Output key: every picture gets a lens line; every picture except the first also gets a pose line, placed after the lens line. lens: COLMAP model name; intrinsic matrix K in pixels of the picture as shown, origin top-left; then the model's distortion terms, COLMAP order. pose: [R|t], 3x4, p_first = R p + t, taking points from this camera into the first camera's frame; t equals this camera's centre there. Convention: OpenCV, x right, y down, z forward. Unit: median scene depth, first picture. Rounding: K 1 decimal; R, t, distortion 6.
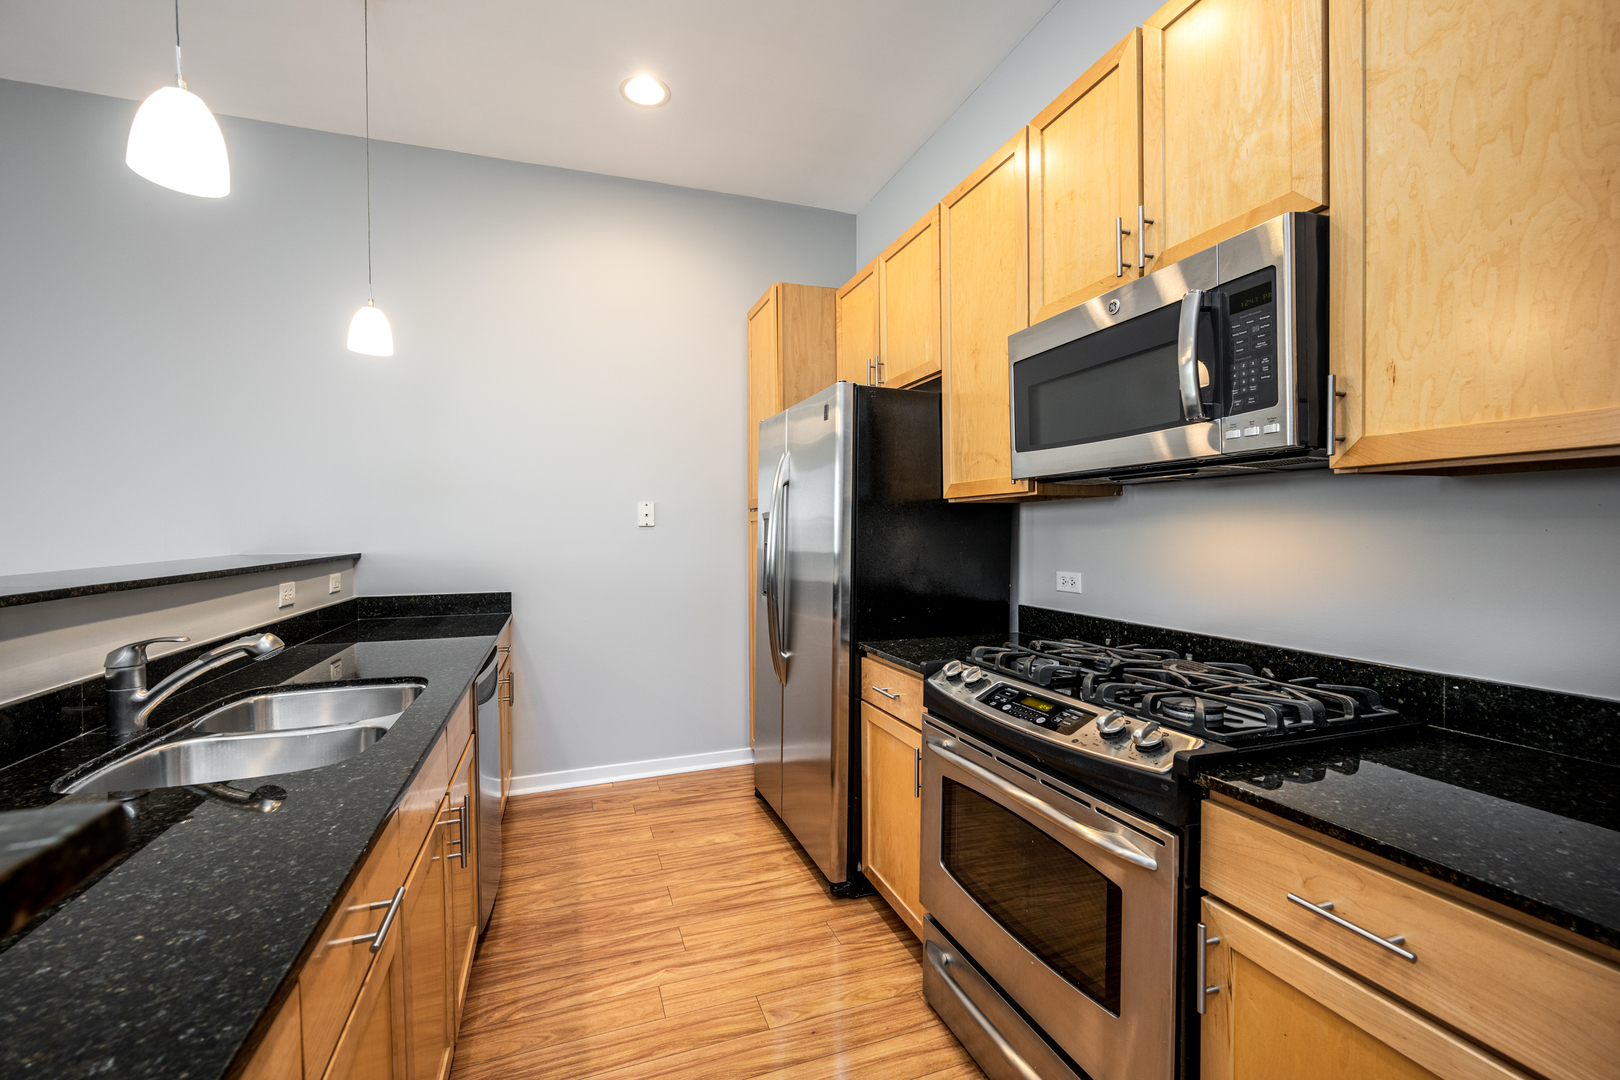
lens RADIAL K [[649.2, 0, 809.8], [0, 649.2, 547.3], [0, 0, 1]] dist [-0.005497, 0.001886]
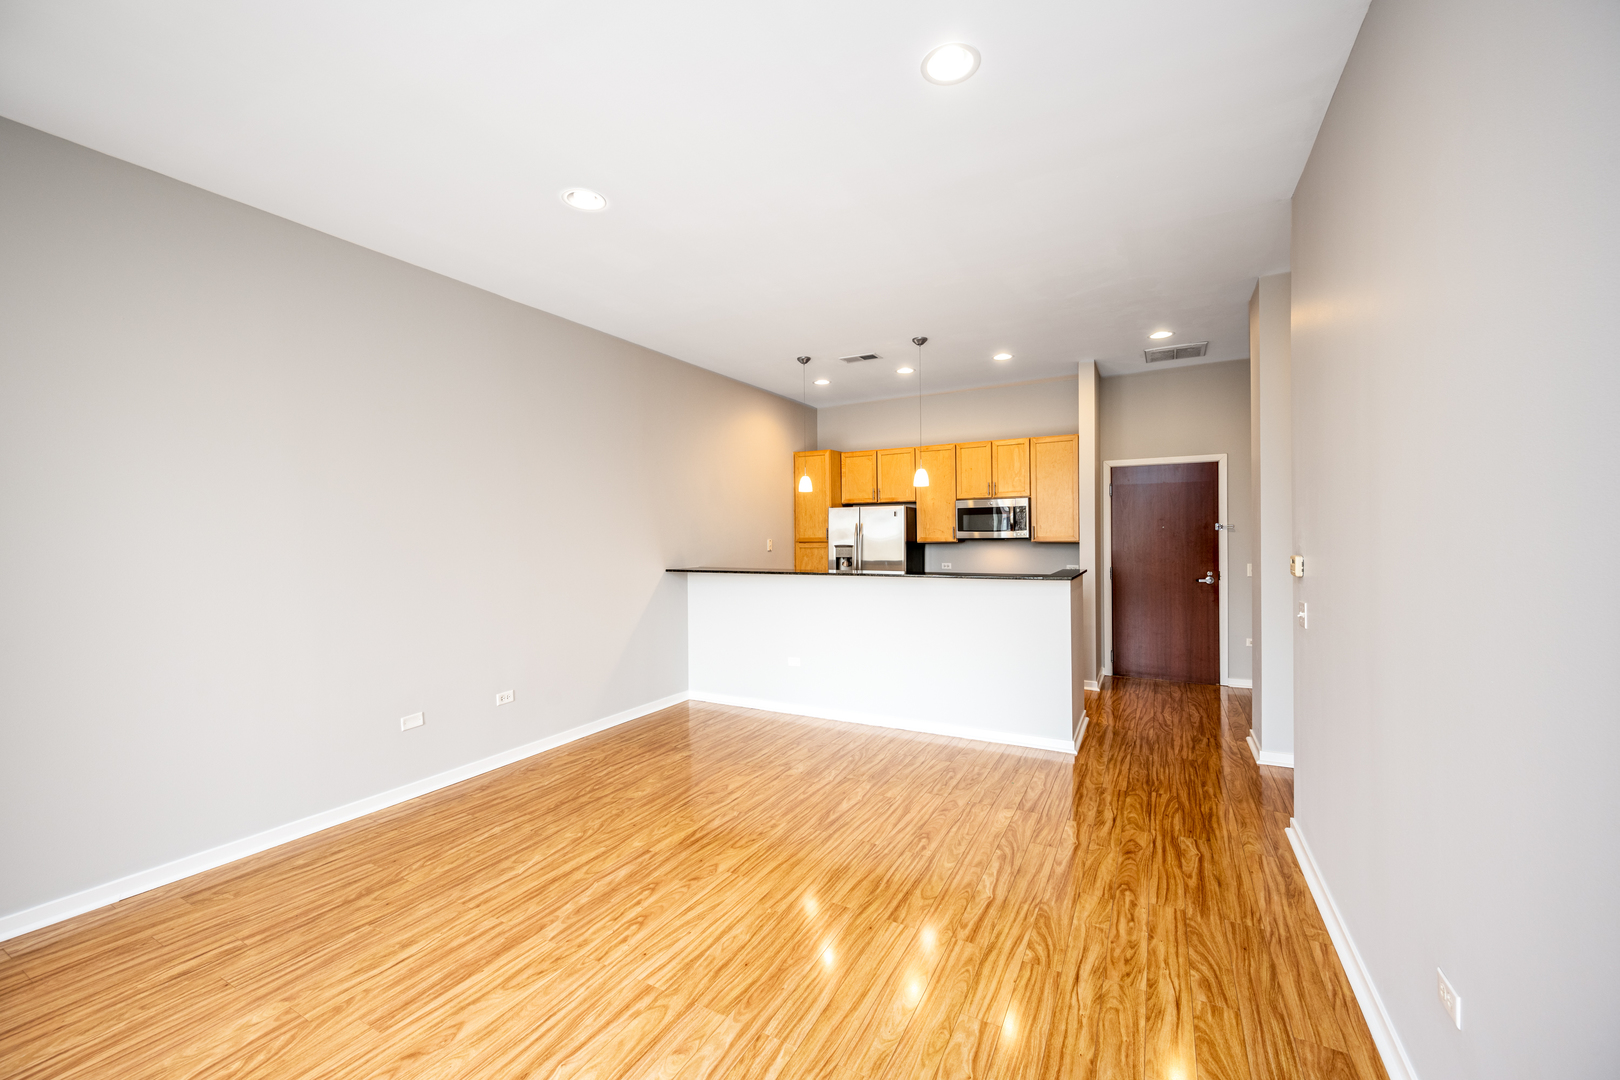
lens RADIAL K [[649.2, 0, 782.3], [0, 649.2, 536.2], [0, 0, 1]] dist [-0.005497, 0.001886]
pose [[0.766247, -0.014600, 0.642380, -4.243331], [0.026137, 0.999623, -0.008457, -0.162245], [-0.642014, 0.023270, 0.766340, -1.839366]]
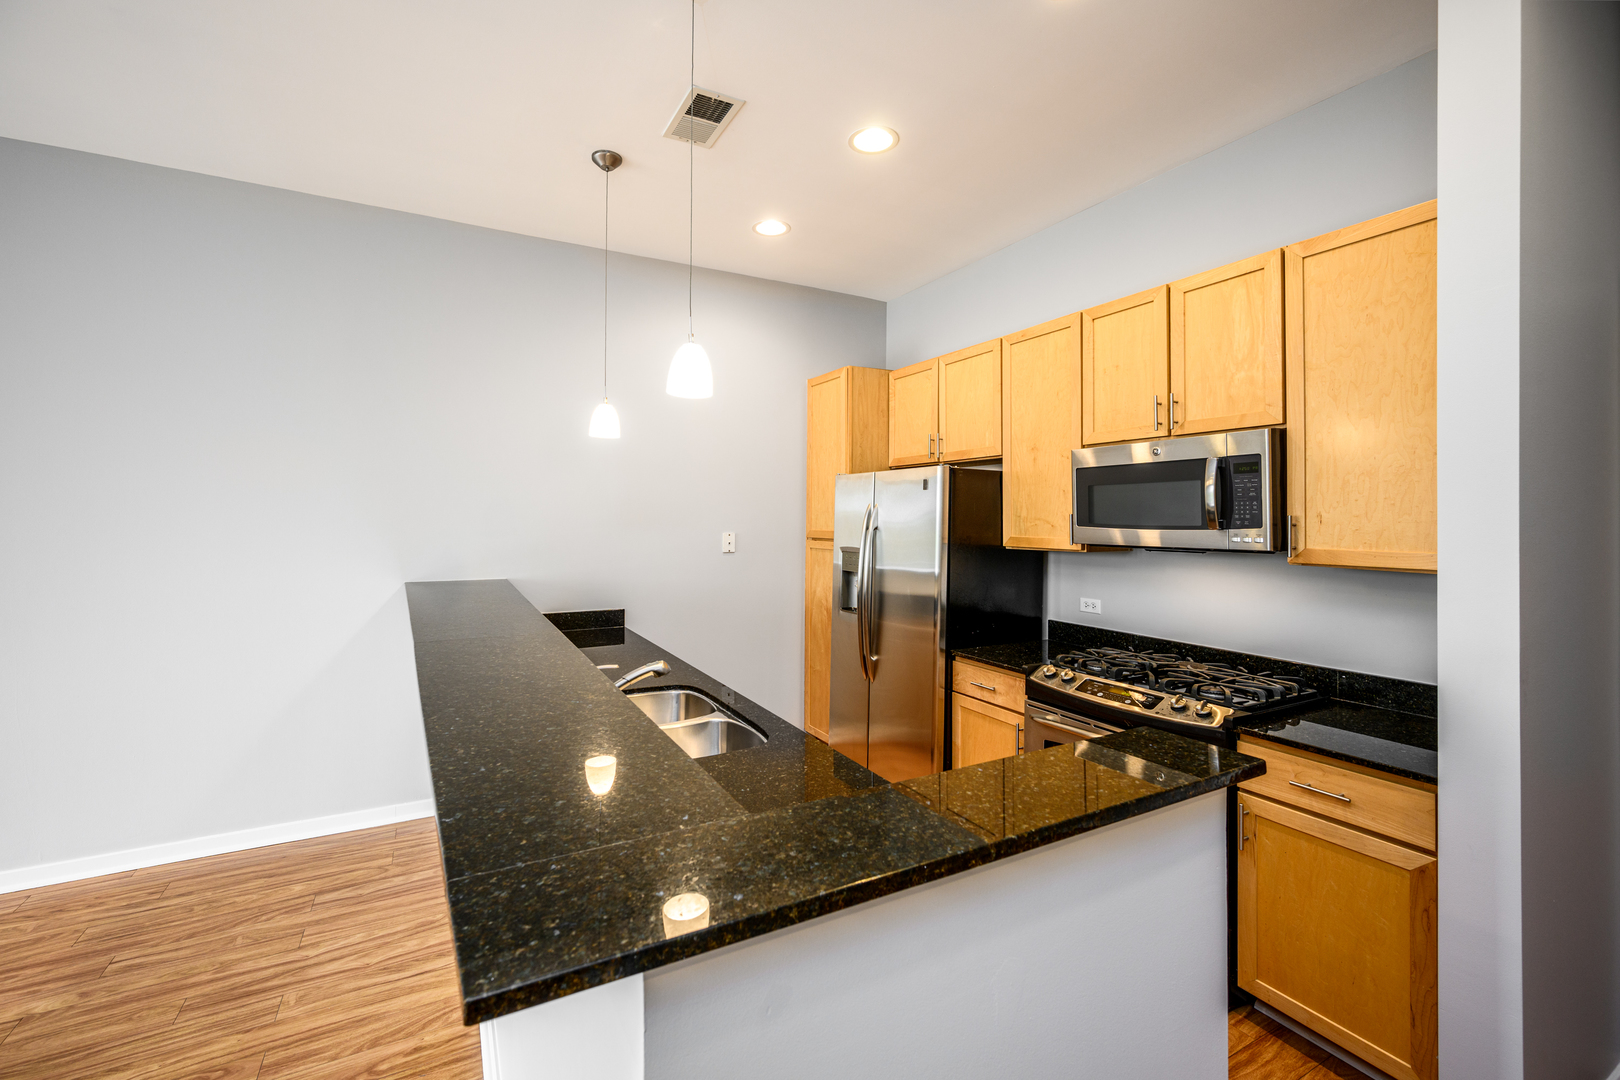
lens RADIAL K [[649.2, 0, 796.6], [0, 649.2, 518.9], [0, 0, 1]] dist [-0.005497, 0.001886]
pose [[0.989284, 0.010800, 0.145606, -0.806514], [-0.007176, 0.999652, -0.025392, -0.172533], [-0.145830, 0.024075, 0.989017, -0.600678]]
